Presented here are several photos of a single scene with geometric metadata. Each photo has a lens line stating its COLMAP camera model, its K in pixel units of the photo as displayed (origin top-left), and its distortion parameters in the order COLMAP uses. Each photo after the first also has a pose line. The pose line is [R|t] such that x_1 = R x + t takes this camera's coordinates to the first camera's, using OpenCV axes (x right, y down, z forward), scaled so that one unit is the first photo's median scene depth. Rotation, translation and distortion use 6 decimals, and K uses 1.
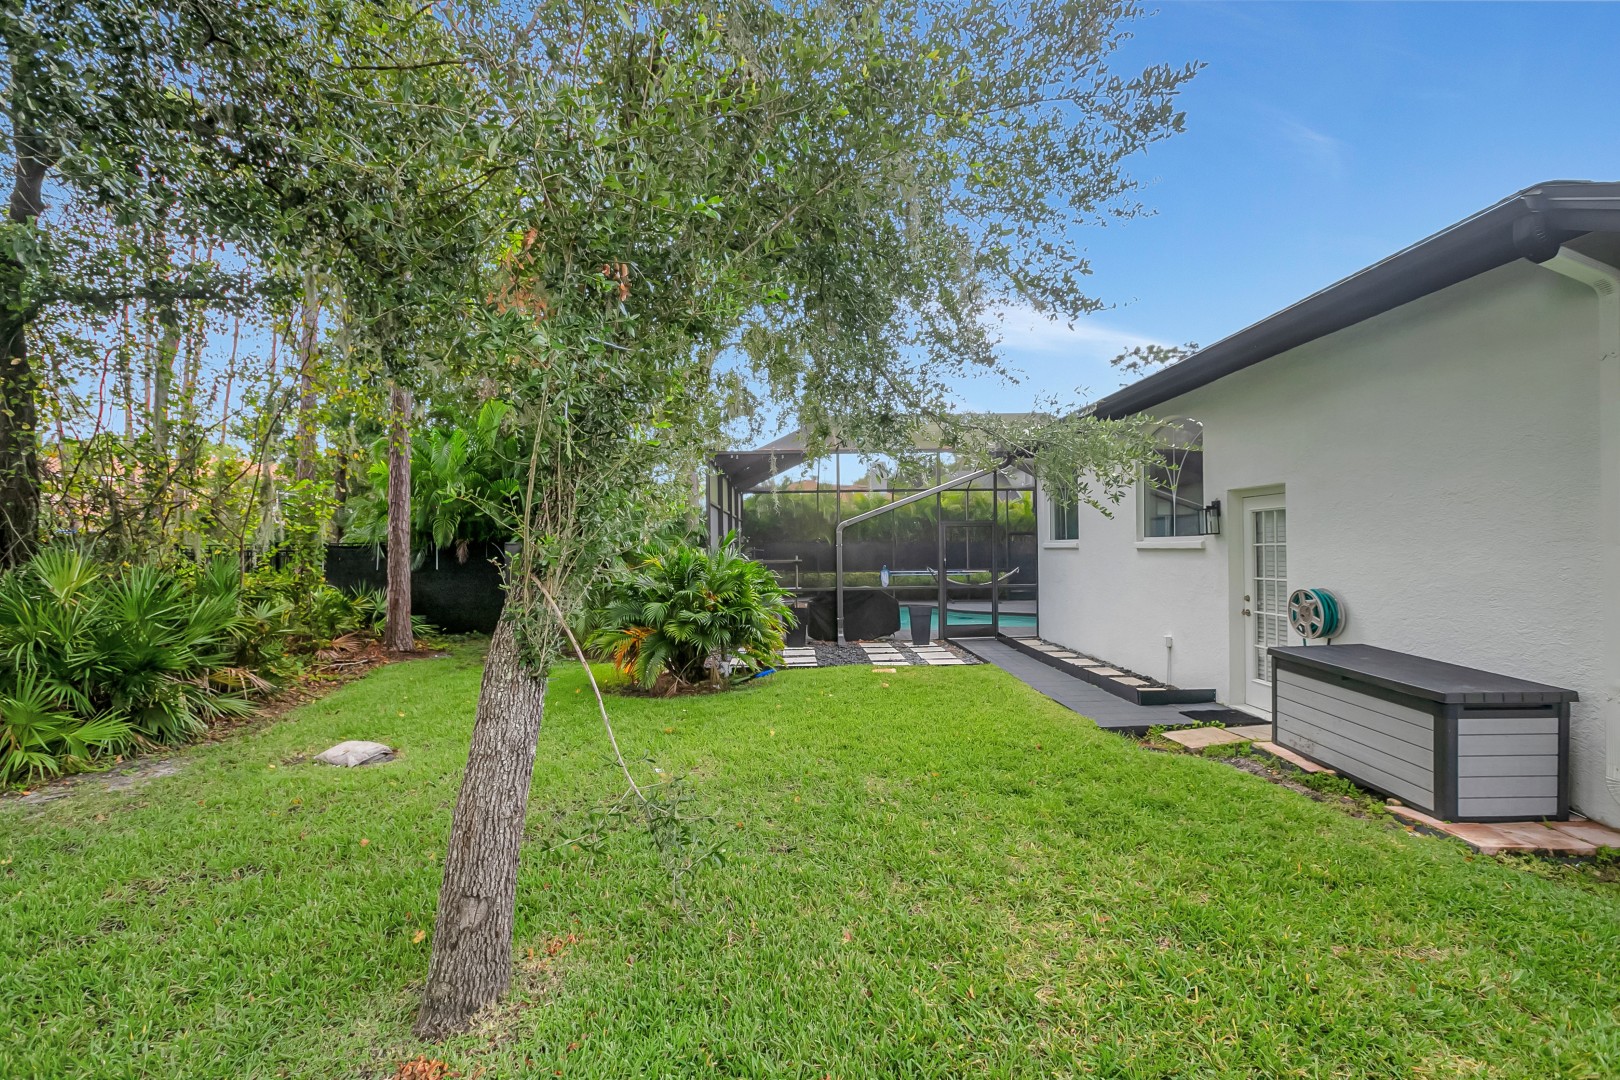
lens RADIAL K [[744.5, 0, 814.2], [0, 744.5, 539.7], [0, 0, 1]] dist [-0.002052, 0.000948]
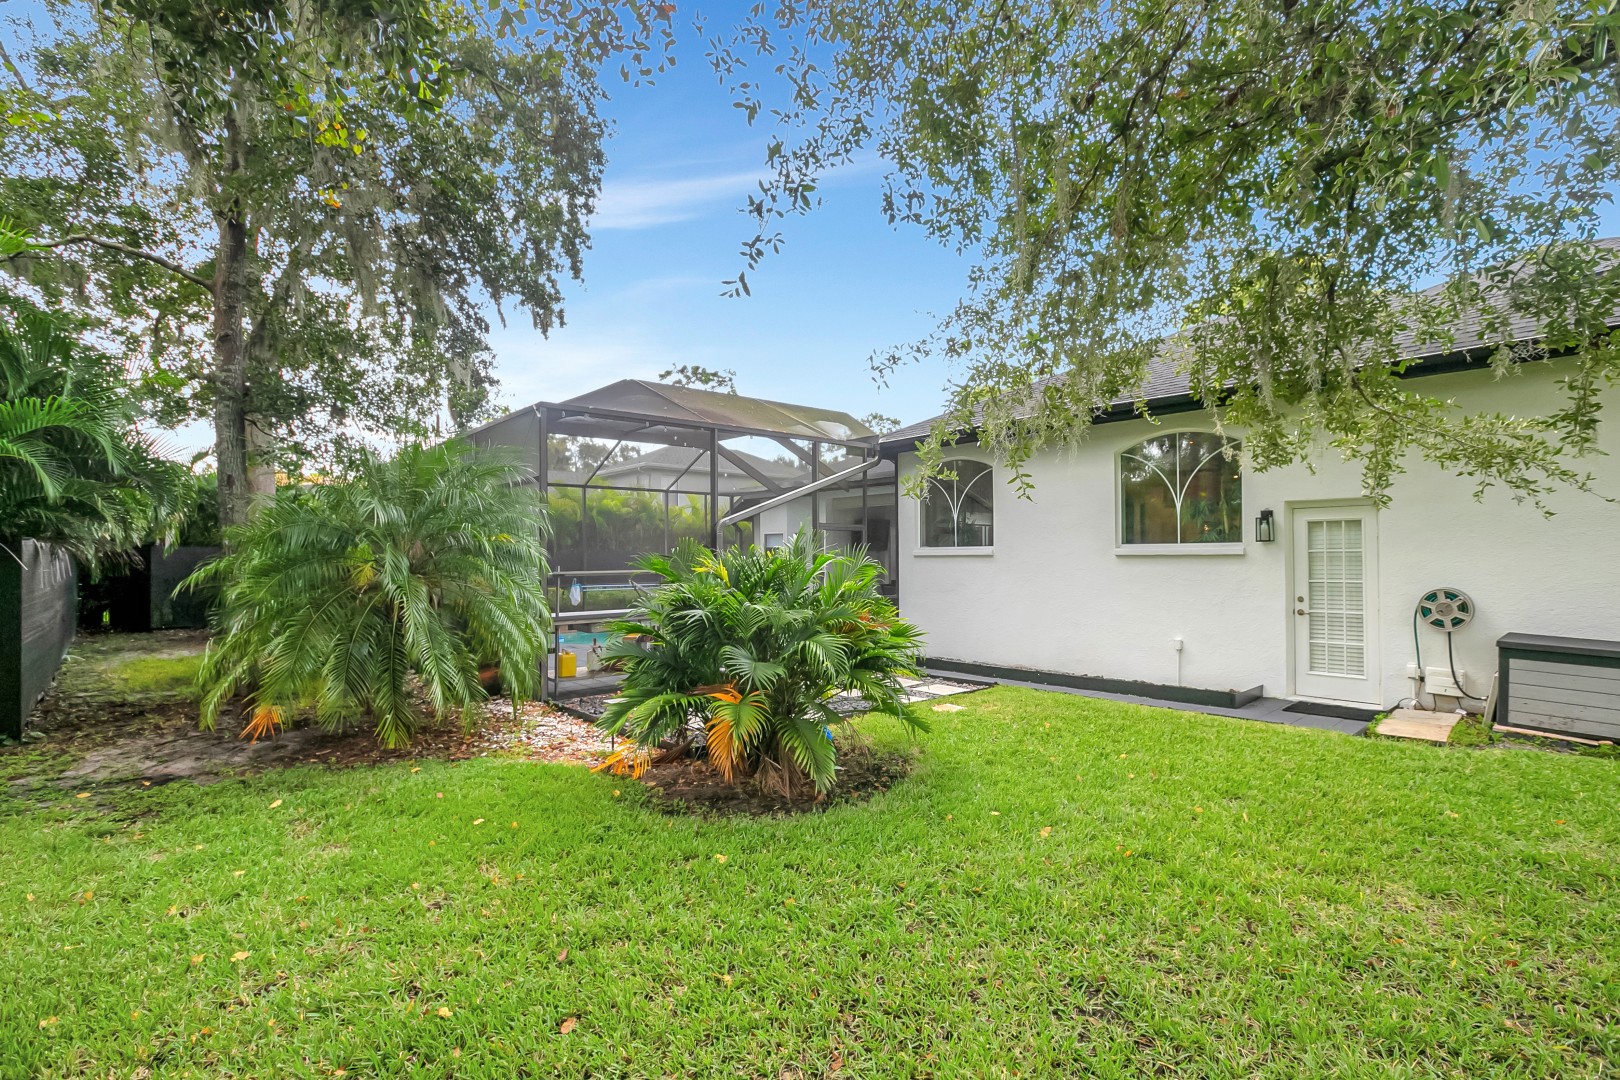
lens RADIAL K [[744.5, 0, 814.2], [0, 744.5, 539.7], [0, 0, 1]] dist [-0.002052, 0.000948]
pose [[0.745956, 0.015024, 0.665825, -0.677240], [-0.003625, 0.999822, -0.018499, 0.012641], [-0.665985, 0.011386, 0.745878, 0.629427]]
